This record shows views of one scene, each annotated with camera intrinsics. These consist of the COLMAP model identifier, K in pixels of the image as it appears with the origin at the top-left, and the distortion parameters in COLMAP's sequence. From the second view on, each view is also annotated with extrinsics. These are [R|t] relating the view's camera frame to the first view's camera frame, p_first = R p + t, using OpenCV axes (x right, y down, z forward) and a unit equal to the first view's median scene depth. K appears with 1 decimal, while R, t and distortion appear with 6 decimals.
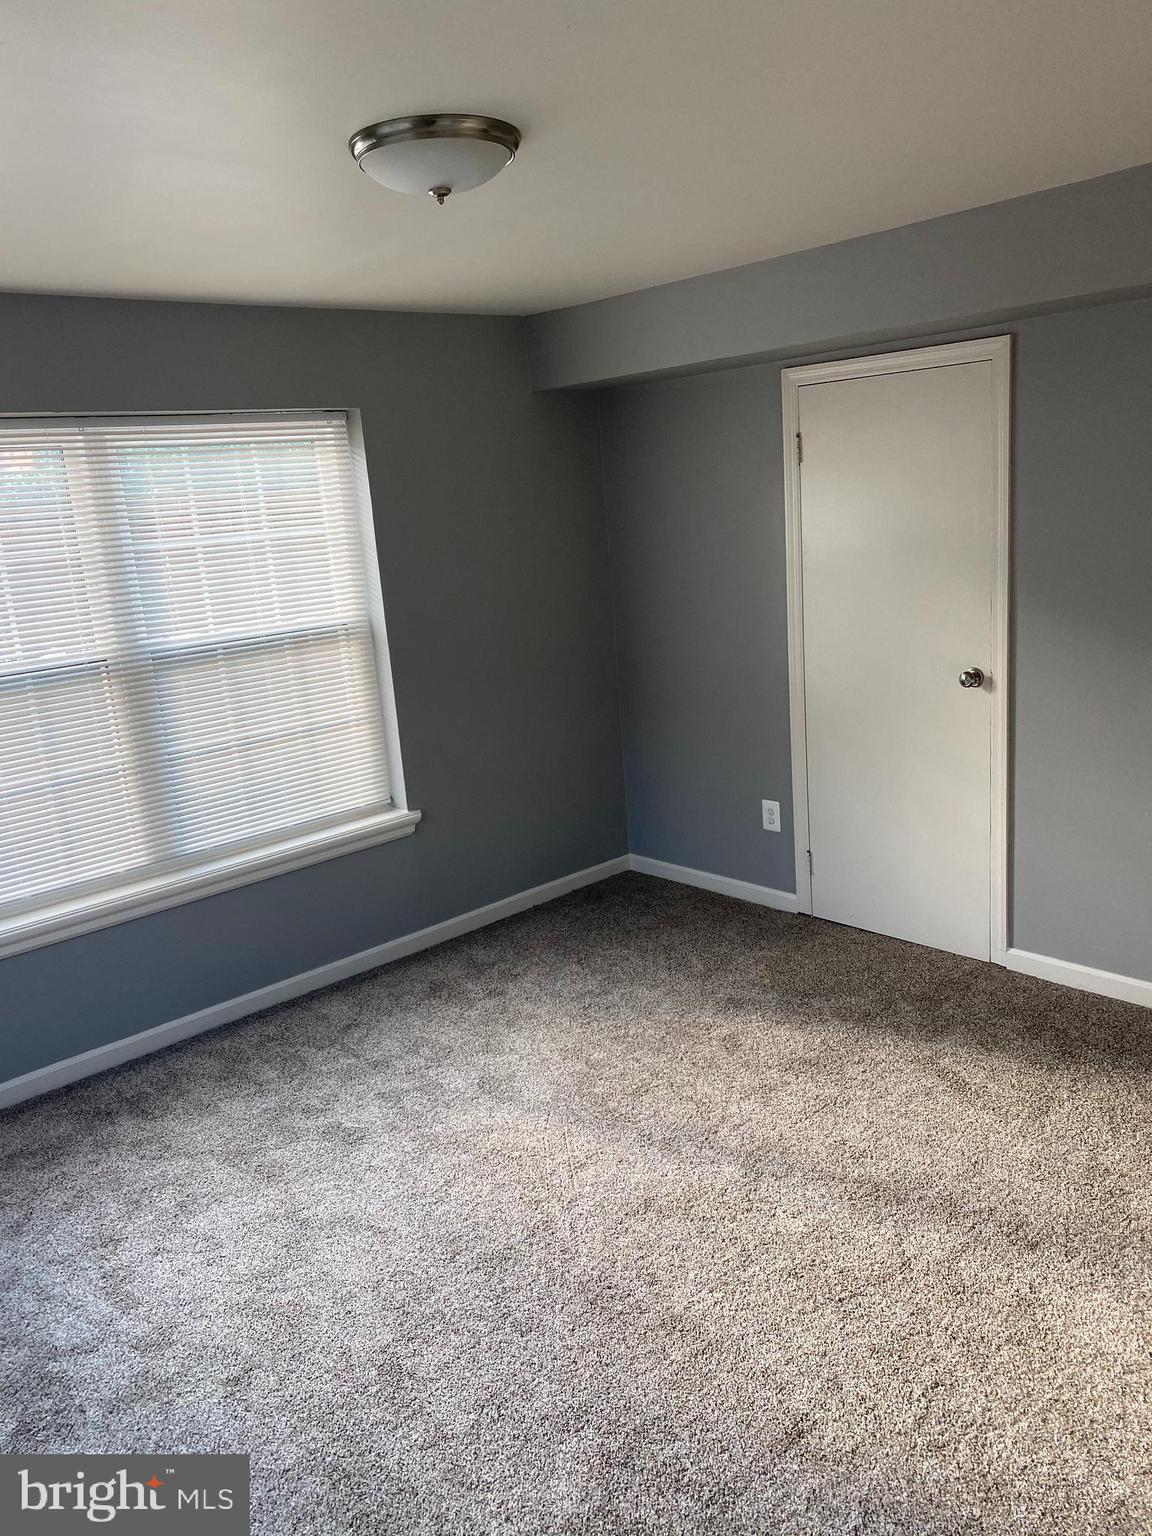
lens RADIAL K [[1171.1, 0, 576.0], [0, 1171.1, 768.0], [0, 0, 1]] dist [-0.008026, -0.002658]
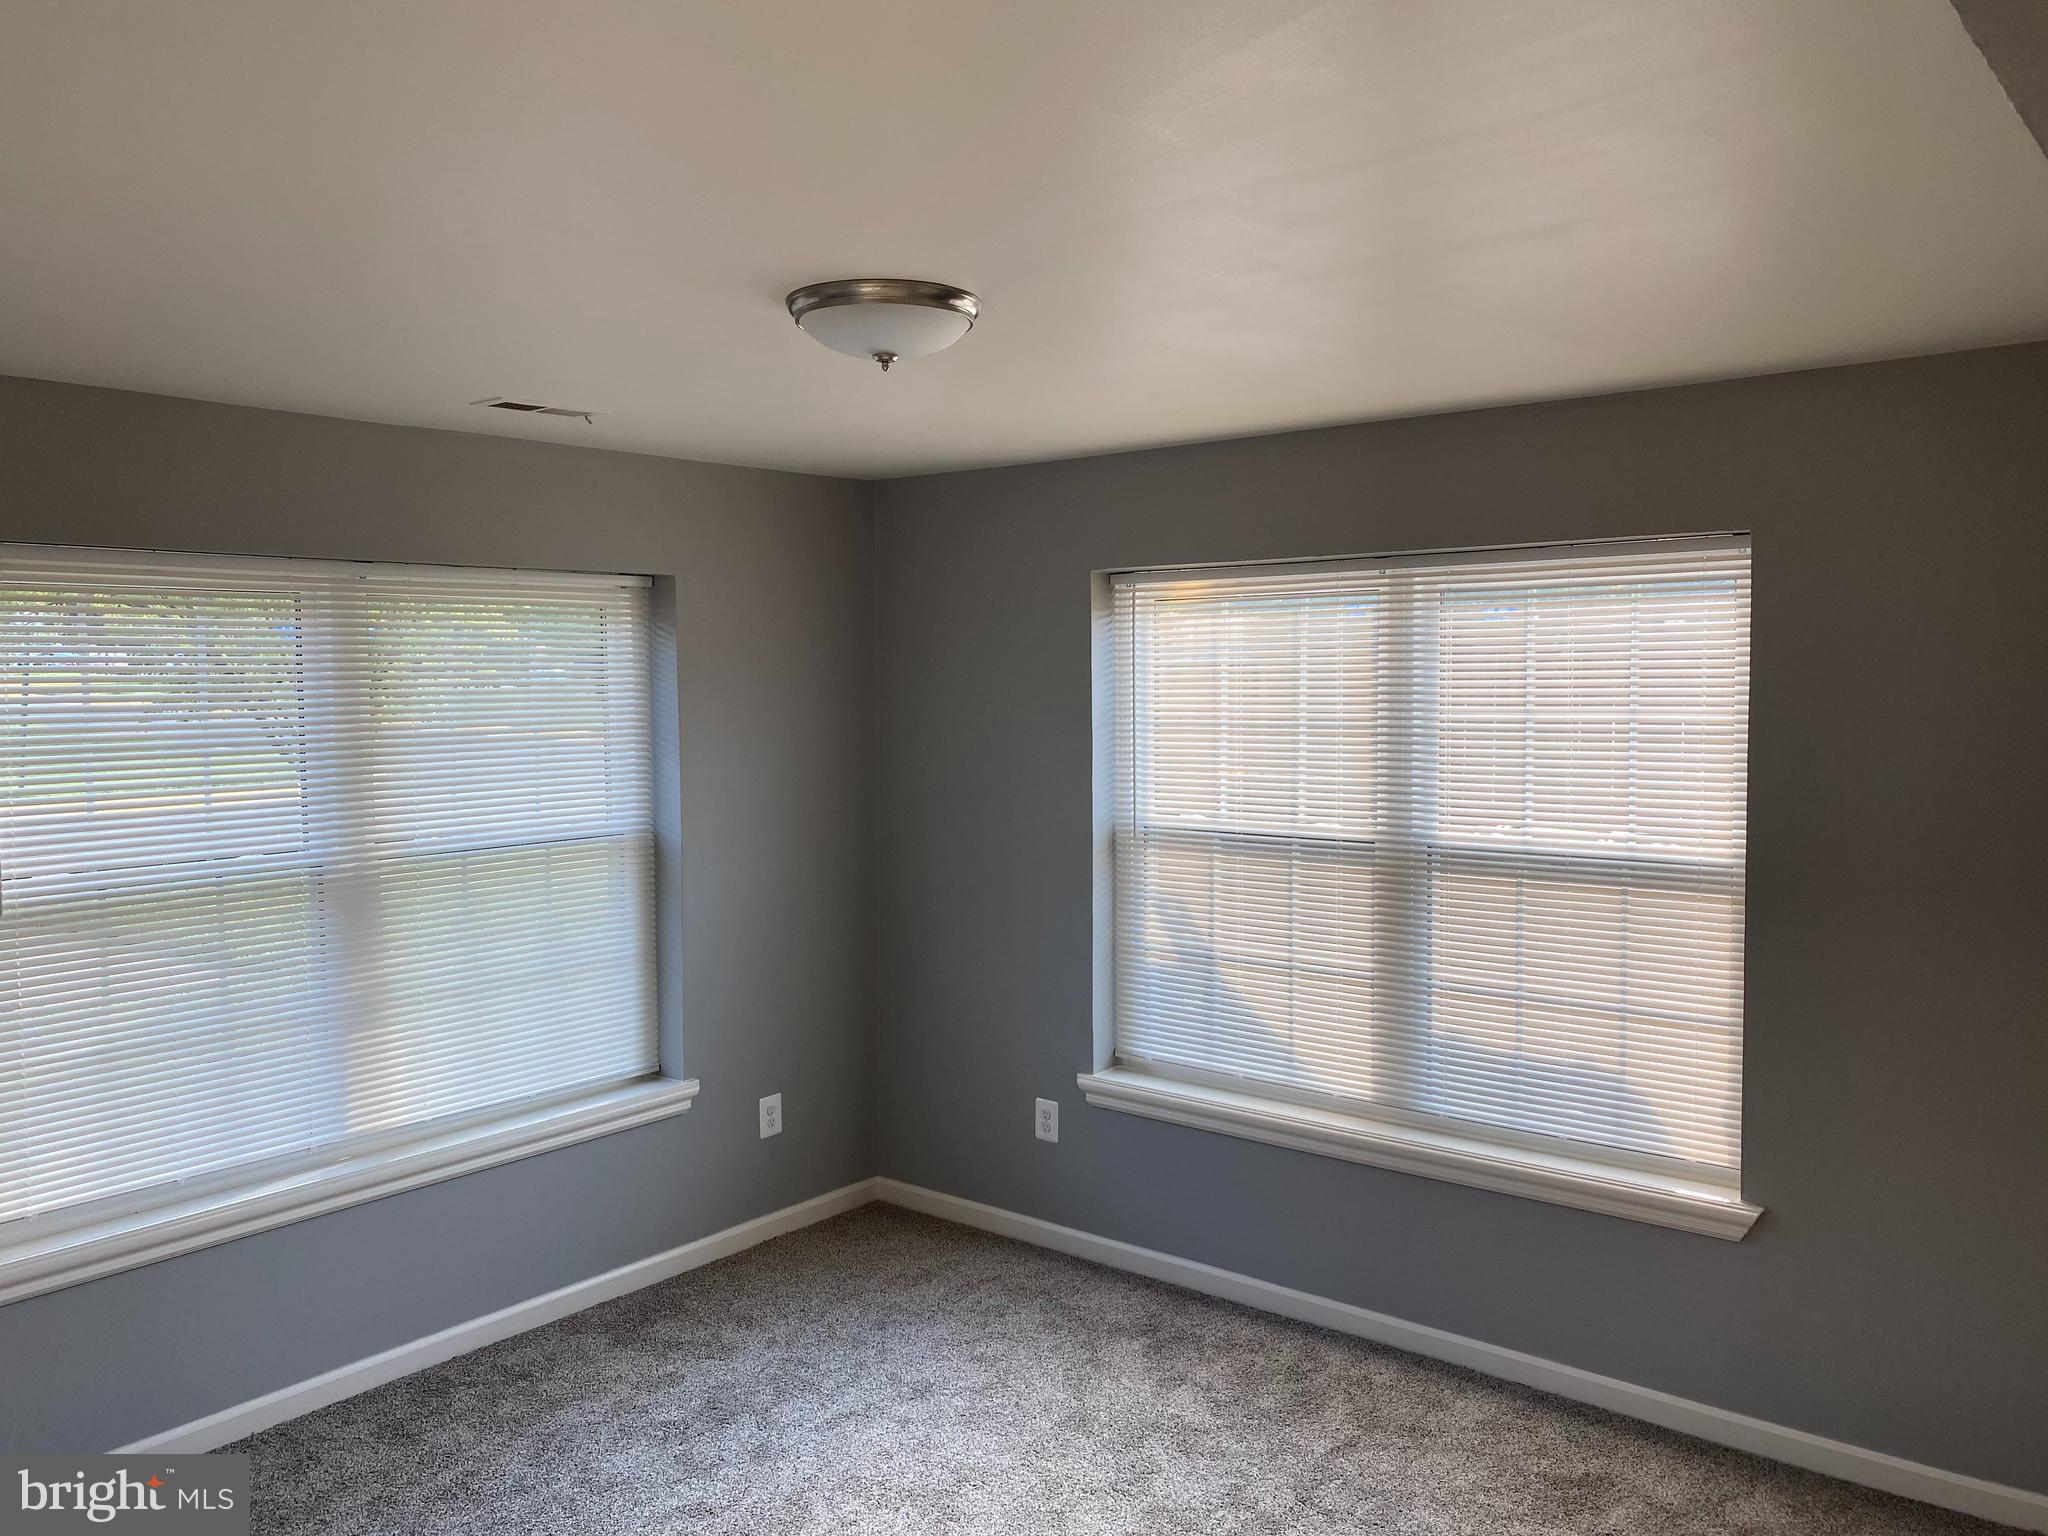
lens RADIAL K [[1588.4, 0, 1024.0], [0, 1588.4, 768.0], [0, 0, 1]] dist [0.041780, -0.000781]
pose [[0.148370, 0.129590, -0.980404, 0.651140], [-0.233972, 0.967831, 0.092520, -0.187528], [0.960856, 0.215660, 0.173918, 0.549492]]
